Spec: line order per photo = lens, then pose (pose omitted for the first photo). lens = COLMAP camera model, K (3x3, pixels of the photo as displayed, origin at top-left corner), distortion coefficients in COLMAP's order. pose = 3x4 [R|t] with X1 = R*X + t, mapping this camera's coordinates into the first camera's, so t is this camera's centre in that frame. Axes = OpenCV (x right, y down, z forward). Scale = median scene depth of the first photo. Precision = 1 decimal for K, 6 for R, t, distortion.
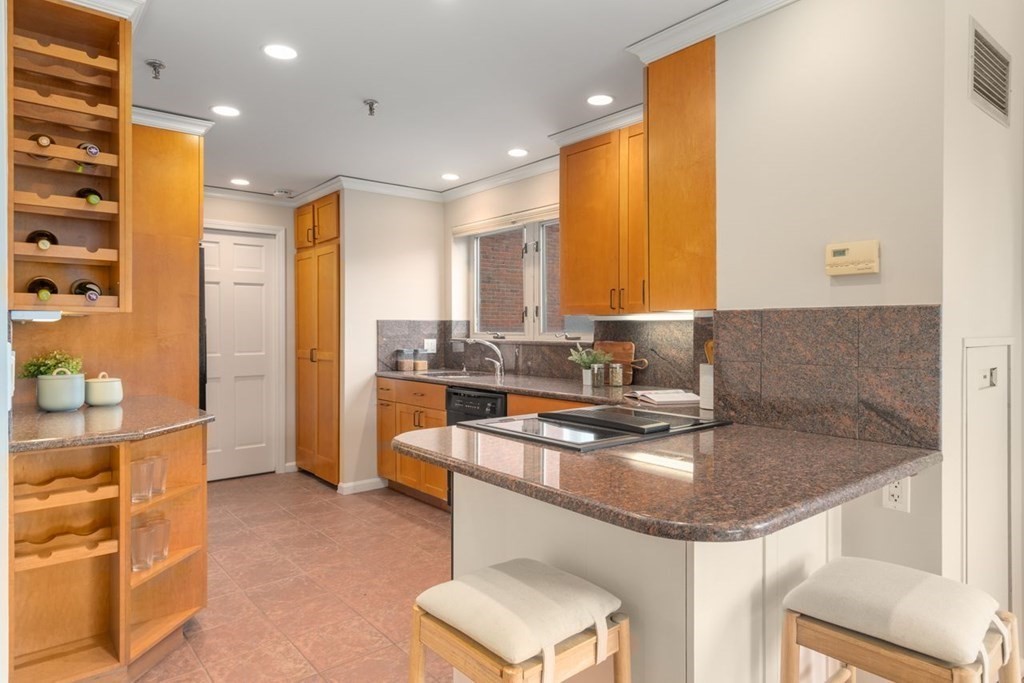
lens RADIAL K [[612.6, 0, 513.5], [0, 612.6, 336.7], [0, 0, 1]] dist [0.005414, 0.000852]
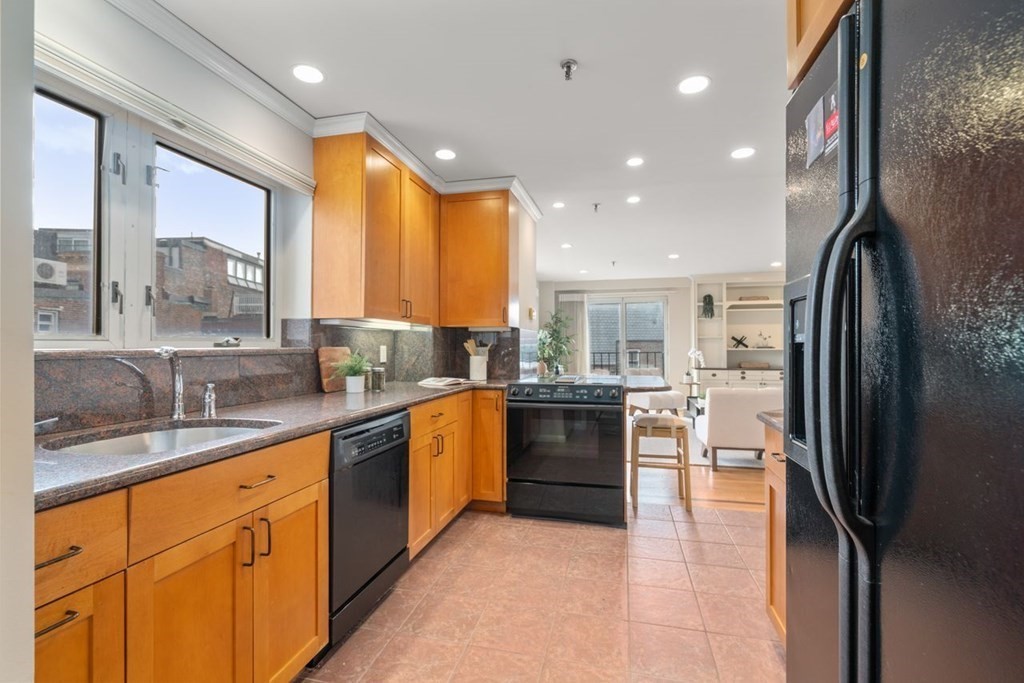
lens RADIAL K [[454.1, 0, 514.1], [0, 454.1, 346.9], [0, 0, 1]] dist [-0.001816, -0.000129]
pose [[-0.598500, 0.001290, 0.801122, -0.471973], [0.010364, 0.999927, 0.006133, 0.004978], [-0.801056, 0.011973, -0.598470, 0.985395]]
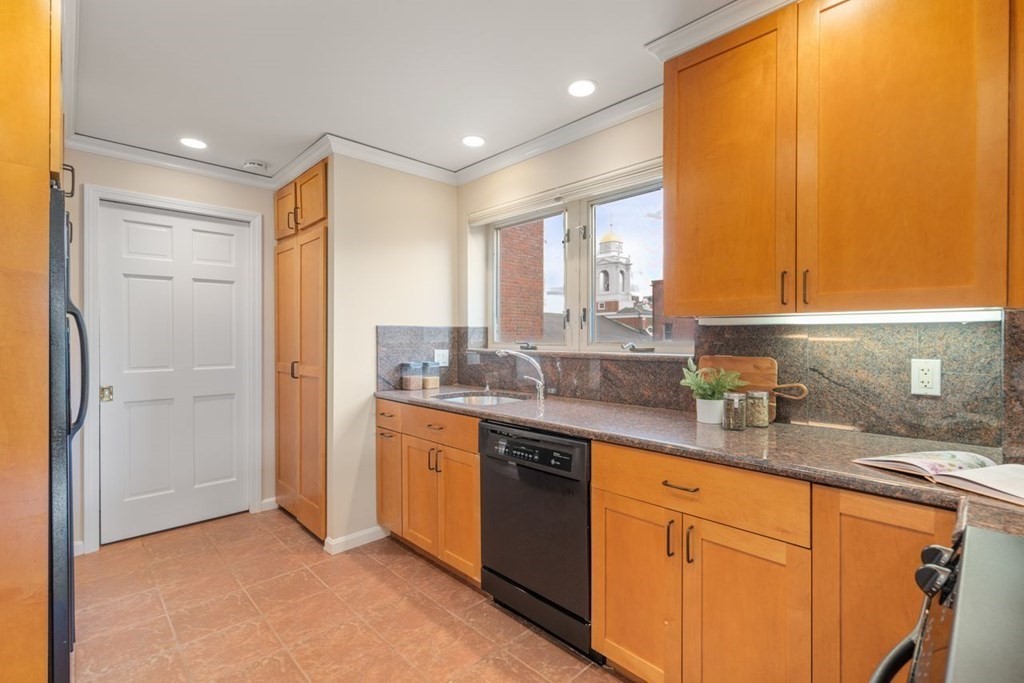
lens RADIAL K [[466.1, 0, 512.0], [0, 466.1, 341.5], [0, 0, 1]] dist [-0.002713, 0.000107]
pose [[0.997107, 0.000440, 0.076008, -0.100475], [-0.000204, 0.999995, -0.003119, -0.005421], [-0.076009, 0.003095, 0.997102, 0.415245]]
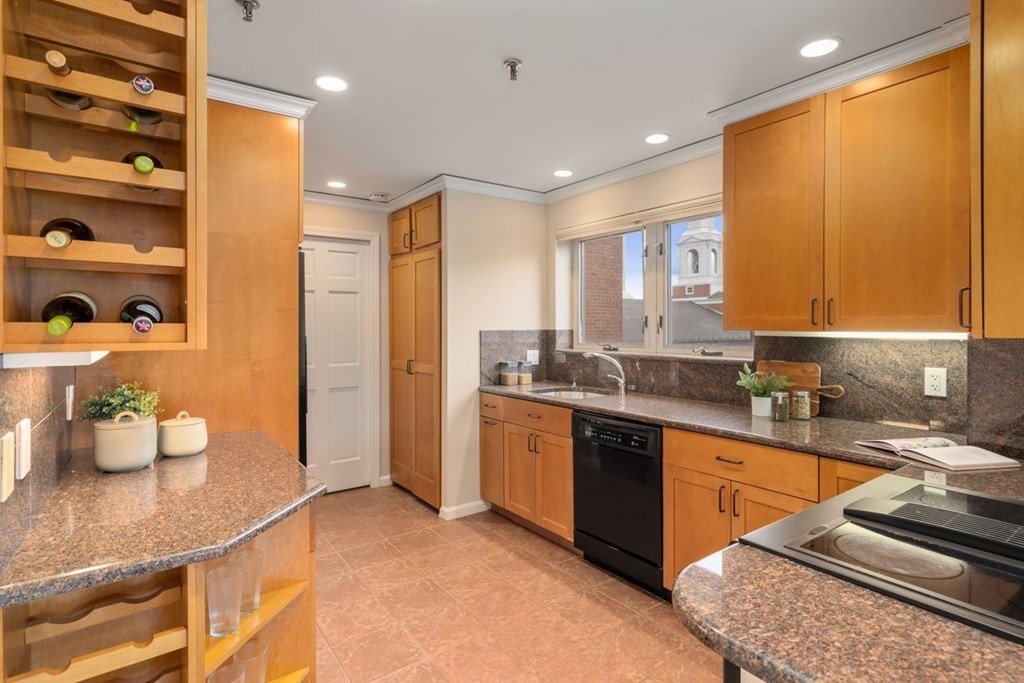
lens RADIAL K [[519.1, 0, 511.8], [0, 519.1, 331.9], [0, 0, 1]] dist [0.002593, 0.000343]
pose [[0.997848, -0.001068, -0.065560, -0.130539], [0.001069, 0.999999, -0.000019, -0.026543], [0.065560, -0.000051, 0.997849, 0.231419]]
